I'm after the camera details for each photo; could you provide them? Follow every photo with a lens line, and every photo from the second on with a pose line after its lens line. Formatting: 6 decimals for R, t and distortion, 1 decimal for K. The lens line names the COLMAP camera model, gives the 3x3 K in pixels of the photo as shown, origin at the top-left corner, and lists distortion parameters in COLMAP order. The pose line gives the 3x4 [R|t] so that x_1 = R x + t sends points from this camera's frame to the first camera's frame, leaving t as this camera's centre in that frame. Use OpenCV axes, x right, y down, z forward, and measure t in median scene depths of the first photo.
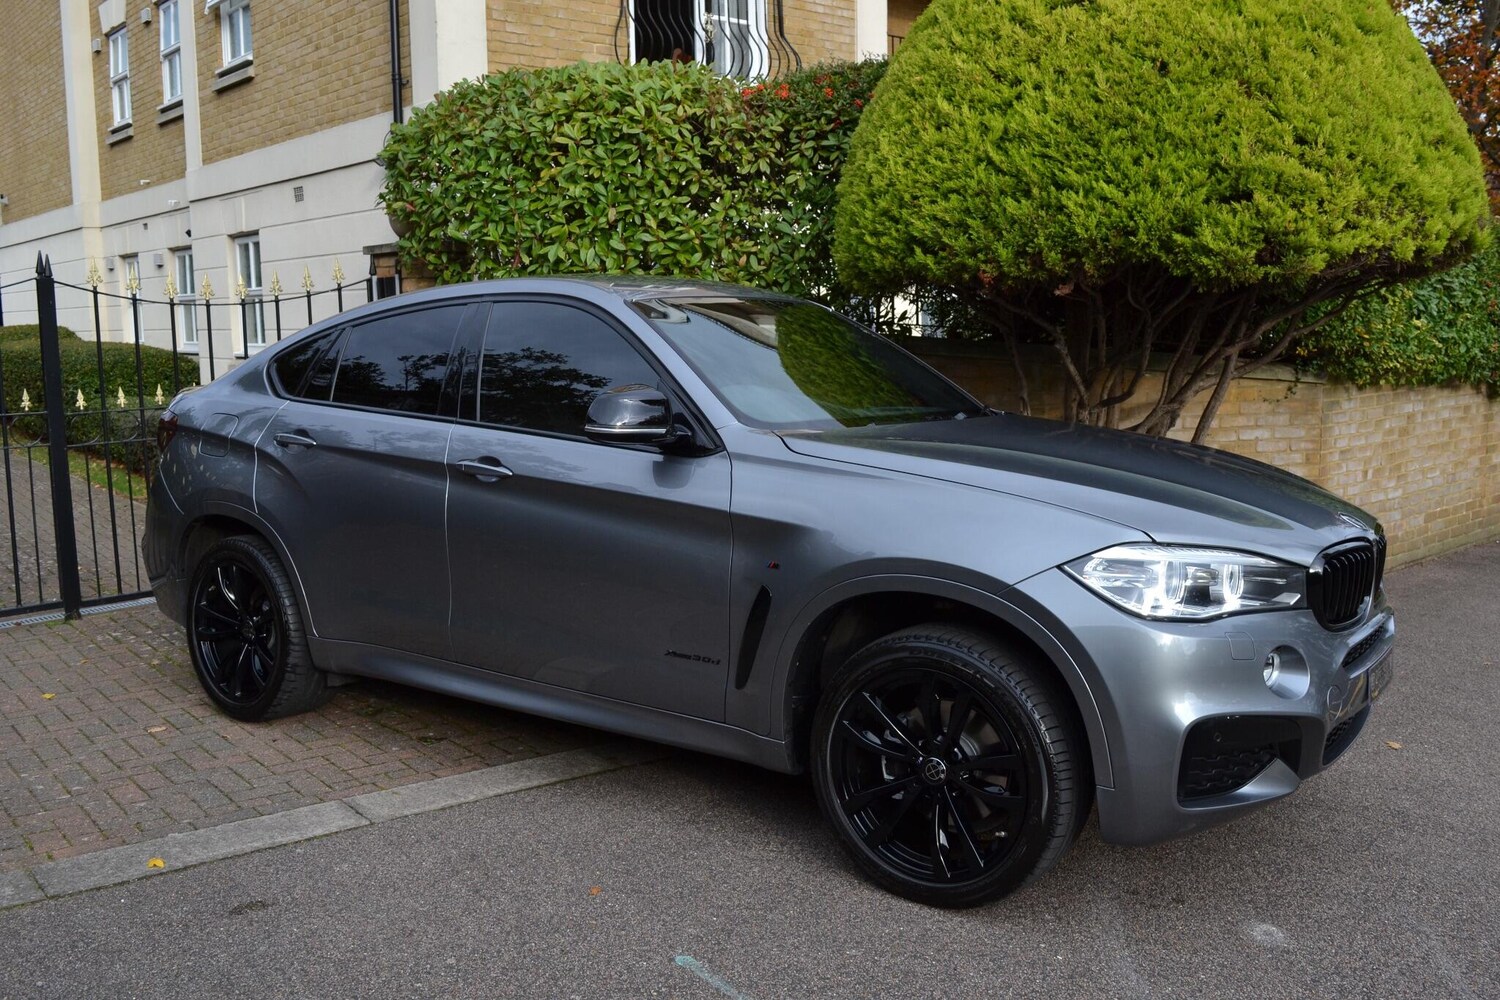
lens RADIAL K [[1342.4, 0, 750.0], [0, 1342.4, 500.0], [0, 0, 1]] dist [-0.087079, 0.020136]
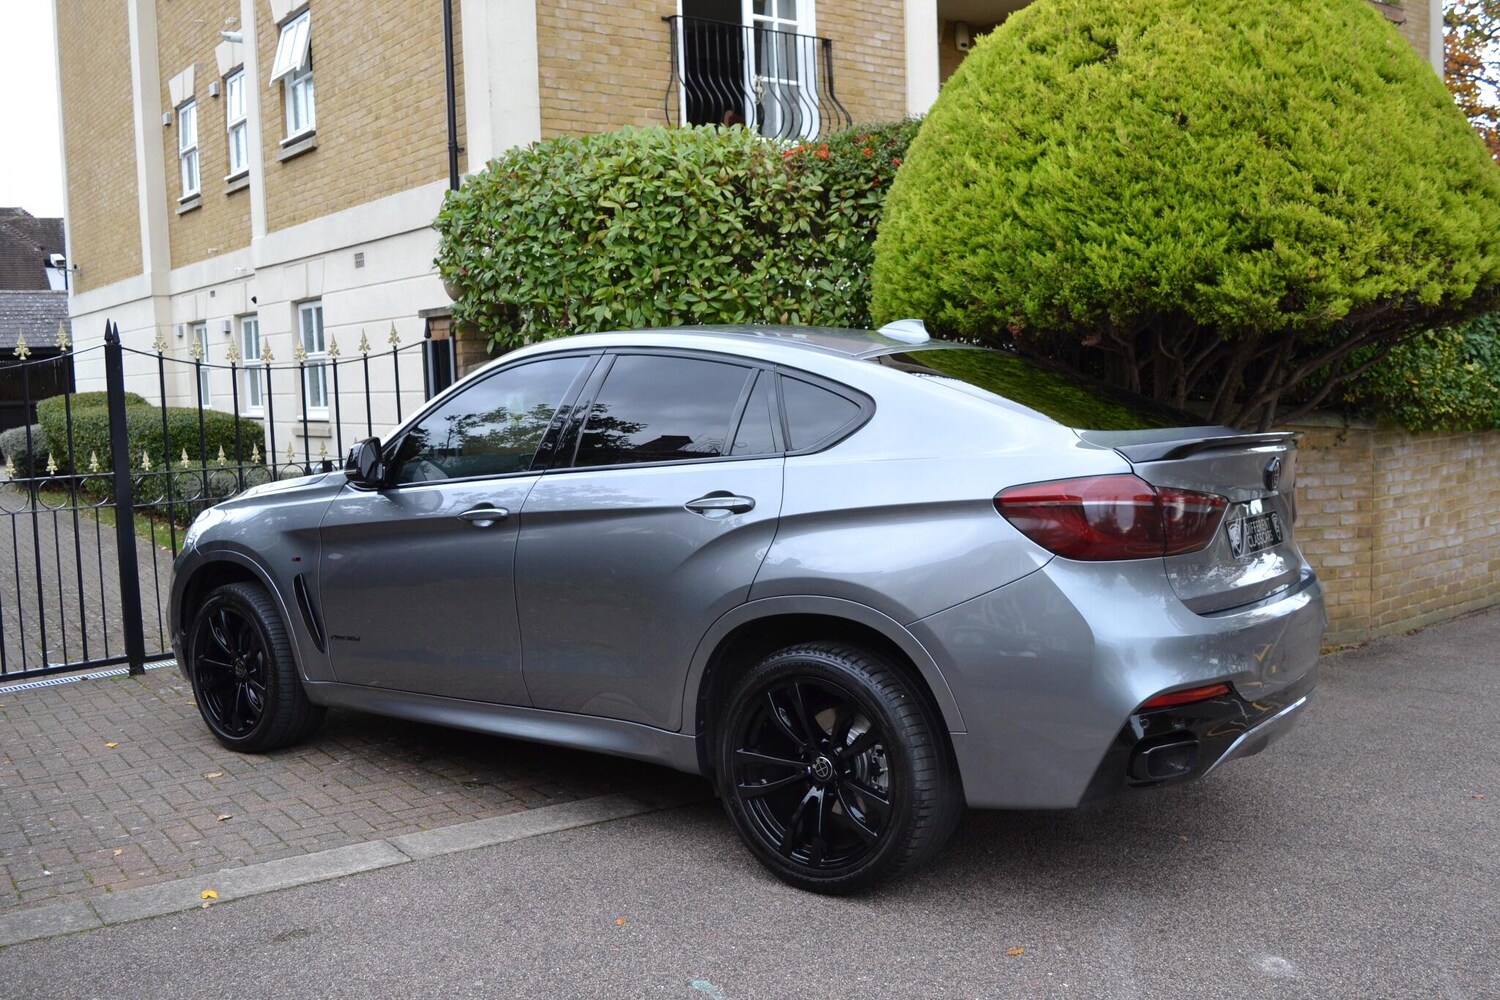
lens RADIAL K [[1373.6, 0, 750.0], [0, 1373.6, 500.0], [0, 0, 1]] dist [-0.082721, 0.013546]
pose [[0.998472, -0.010954, -0.054161, 0.028646], [0.008452, 0.998896, -0.046215, 0.009300], [0.054607, 0.045687, 0.997462, -0.044027]]
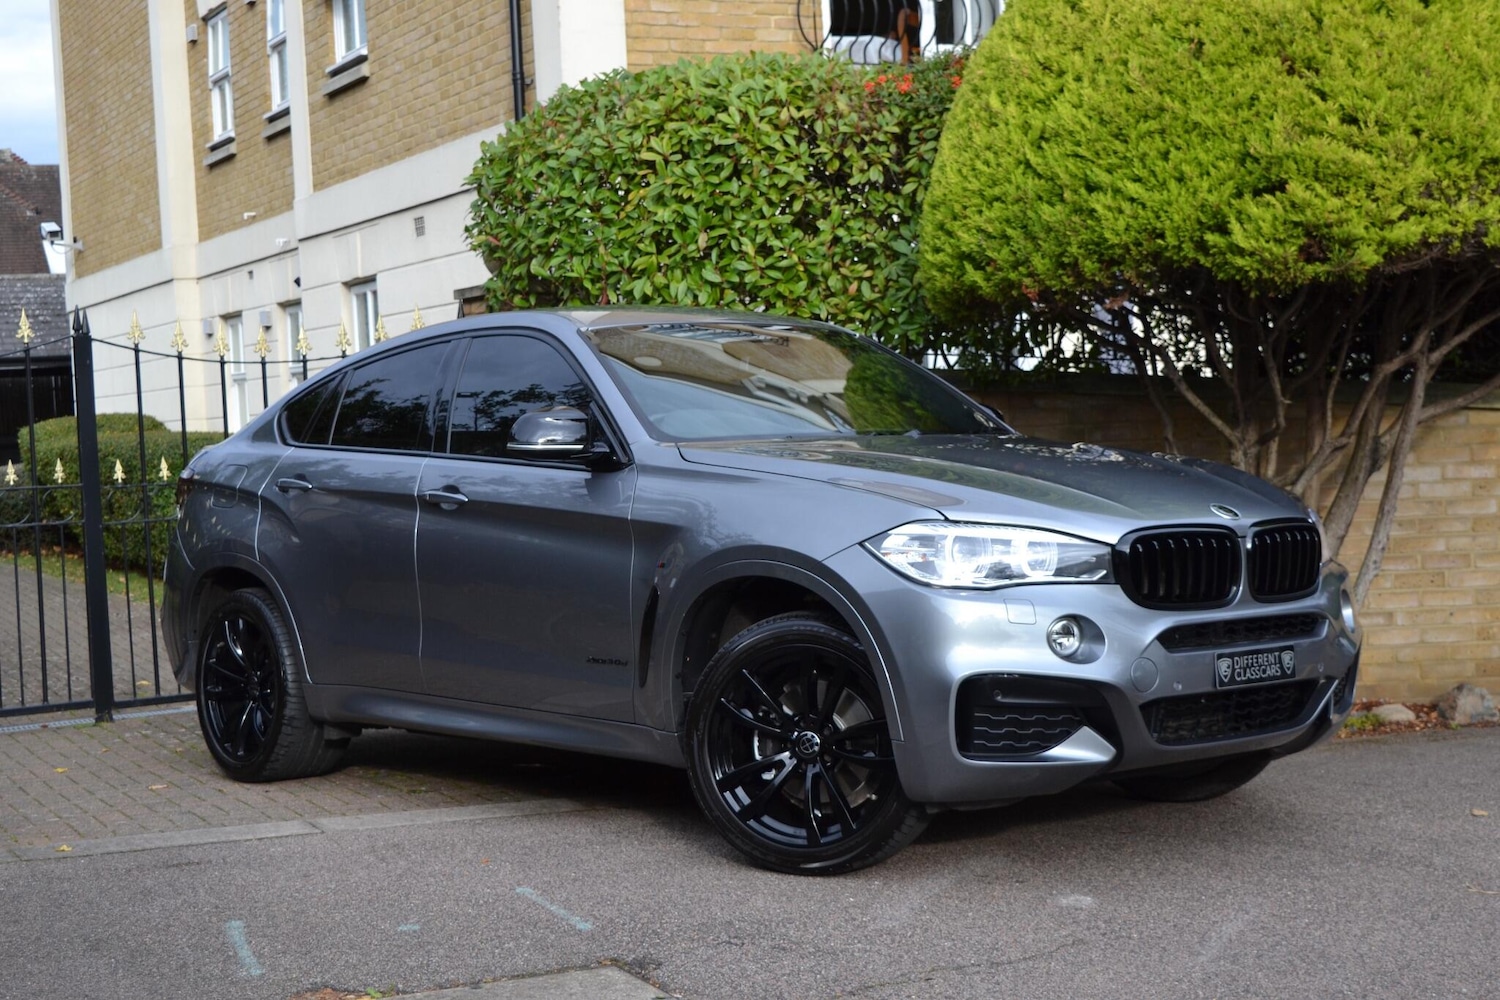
lens RADIAL K [[2370.4, 0, 750.0], [0, 2370.4, 500.0], [0, 0, 1]] dist [-0.021434, 0.026784]
pose [[0.968768, -0.021151, -0.247065, 0.361858], [-0.002677, 0.995405, -0.095713, 0.115732], [0.247954, 0.093385, 0.964260, -0.525980]]
